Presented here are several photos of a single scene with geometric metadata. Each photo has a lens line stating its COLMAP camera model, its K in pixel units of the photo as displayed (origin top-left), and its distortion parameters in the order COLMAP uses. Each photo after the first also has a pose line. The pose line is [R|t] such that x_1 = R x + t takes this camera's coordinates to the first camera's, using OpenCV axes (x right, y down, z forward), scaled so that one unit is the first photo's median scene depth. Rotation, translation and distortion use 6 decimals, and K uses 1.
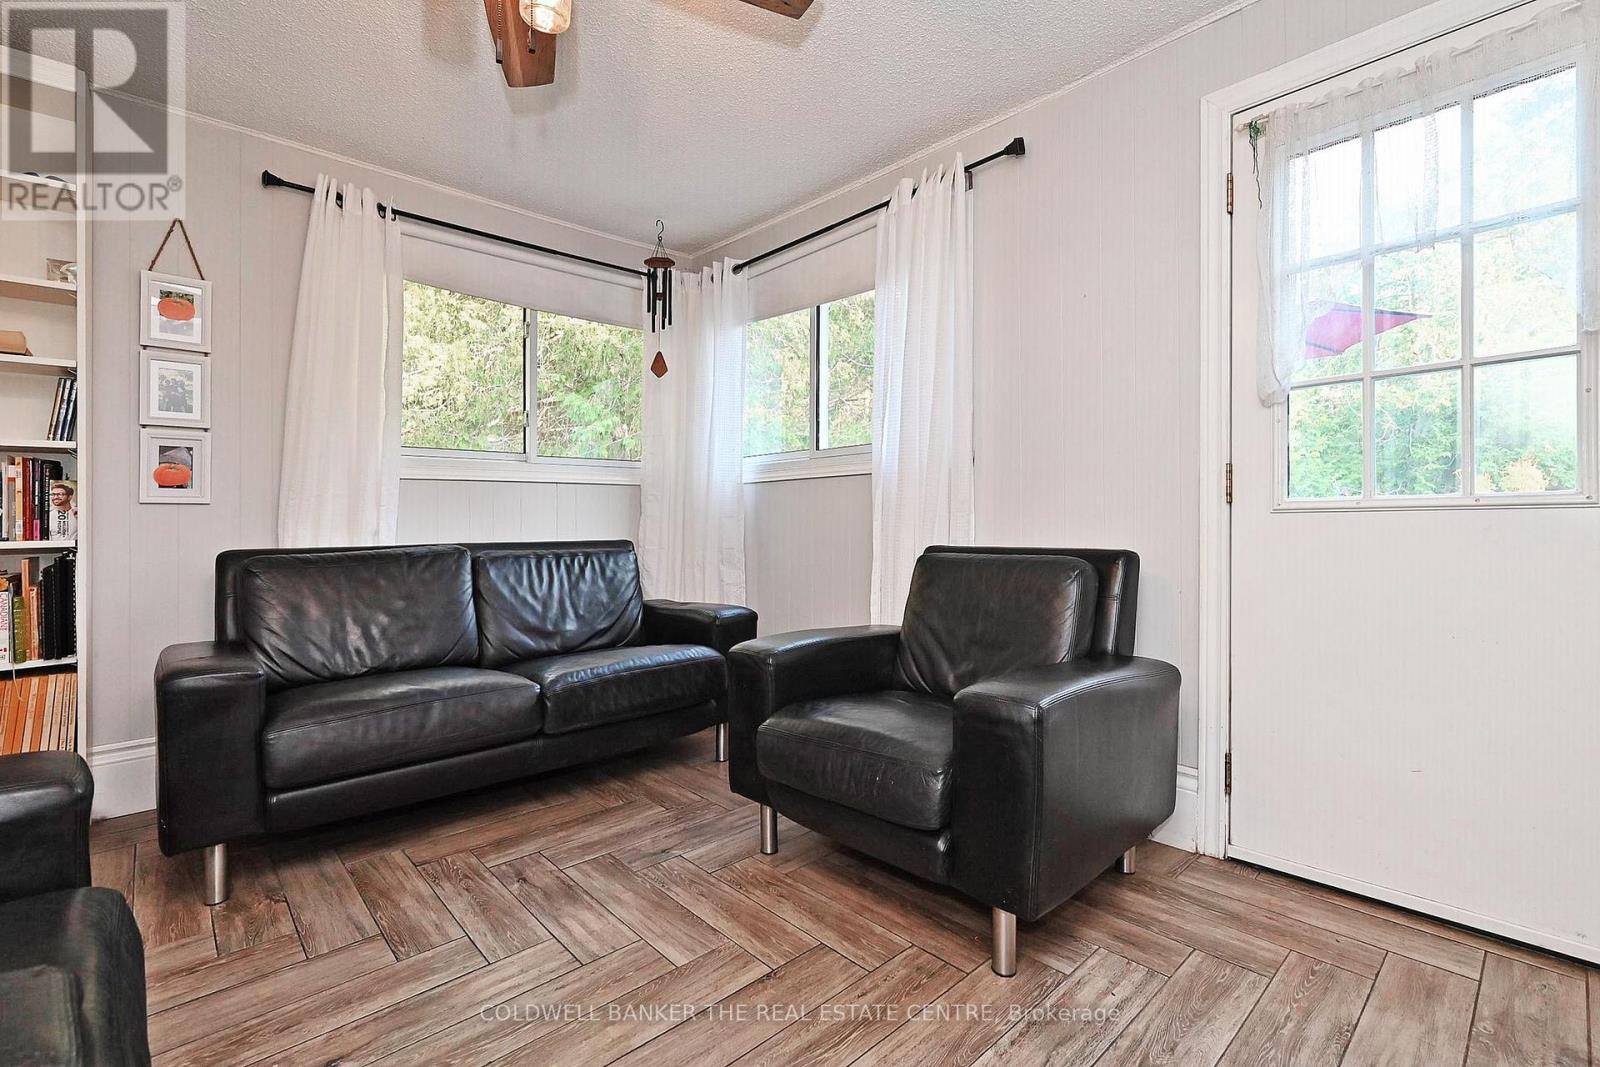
lens RADIAL K [[705.5, 0, 790.3], [0, 705.5, 518.9], [0, 0, 1]] dist [0.002527, 0.000352]
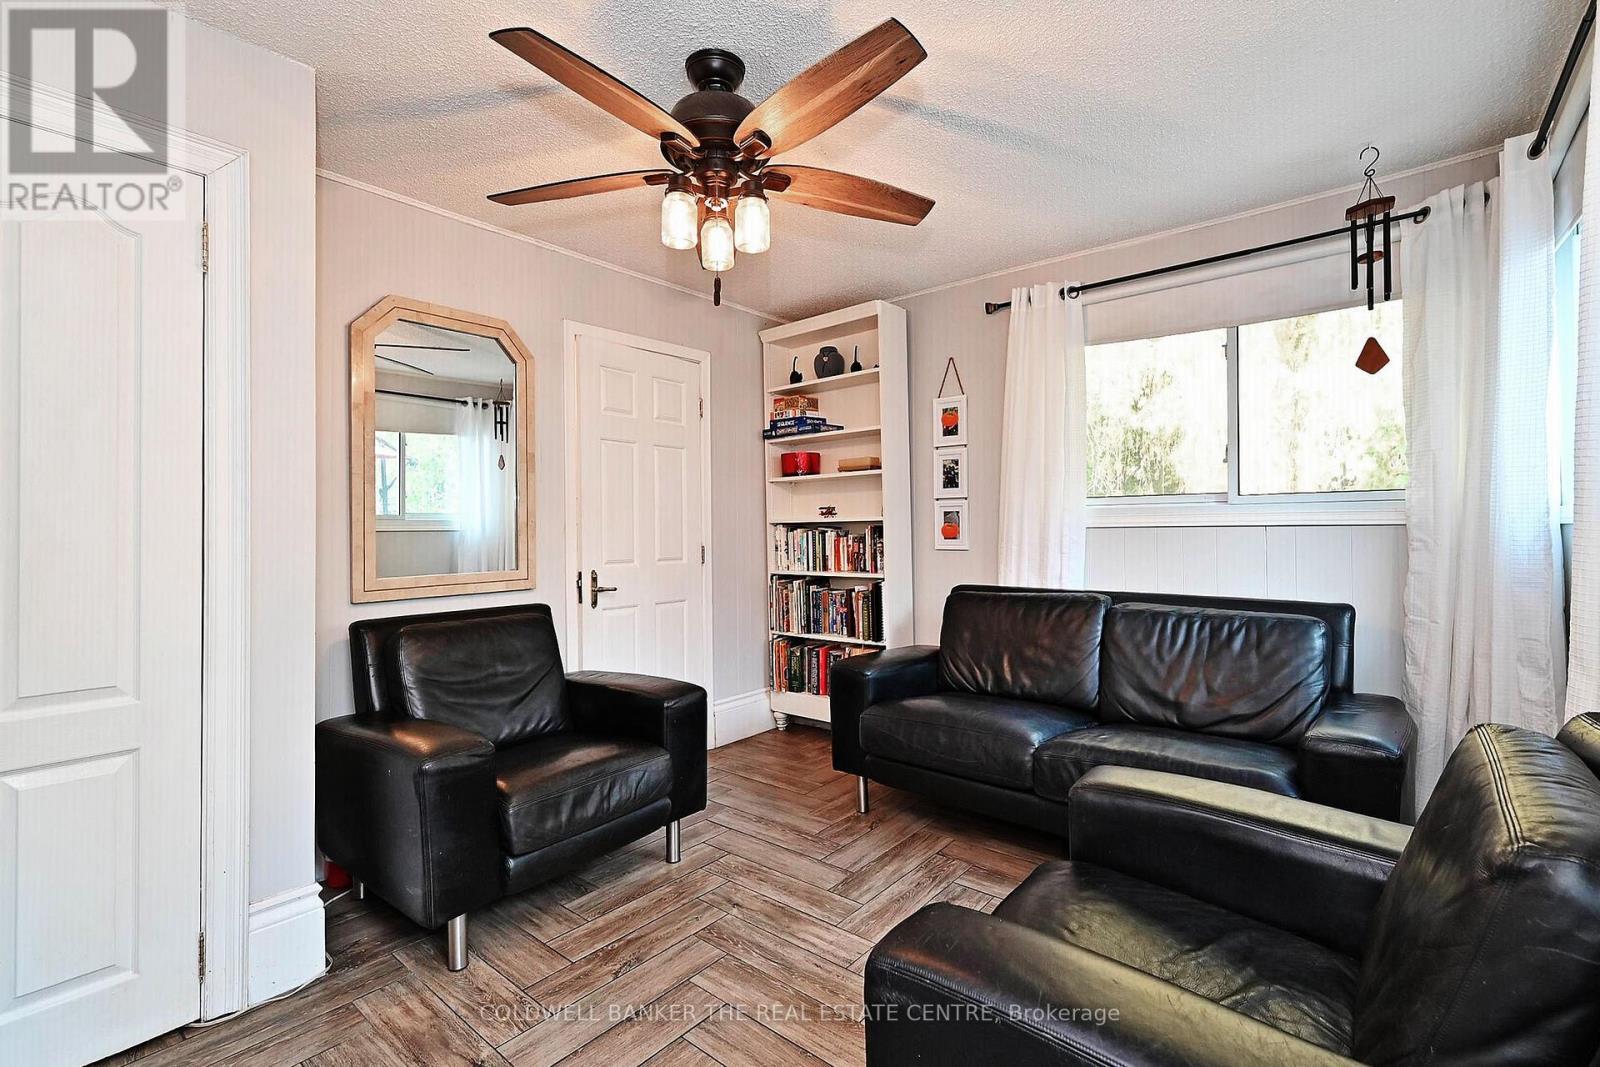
lens RADIAL K [[705.5, 0, 790.3], [0, 705.5, 518.9], [0, 0, 1]] dist [0.002527, 0.000352]
pose [[0.147639, -0.006797, -0.989018, 0.556983], [0.010604, 0.999930, -0.005289, -0.083845], [0.988984, -0.009706, 0.147701, 0.455162]]
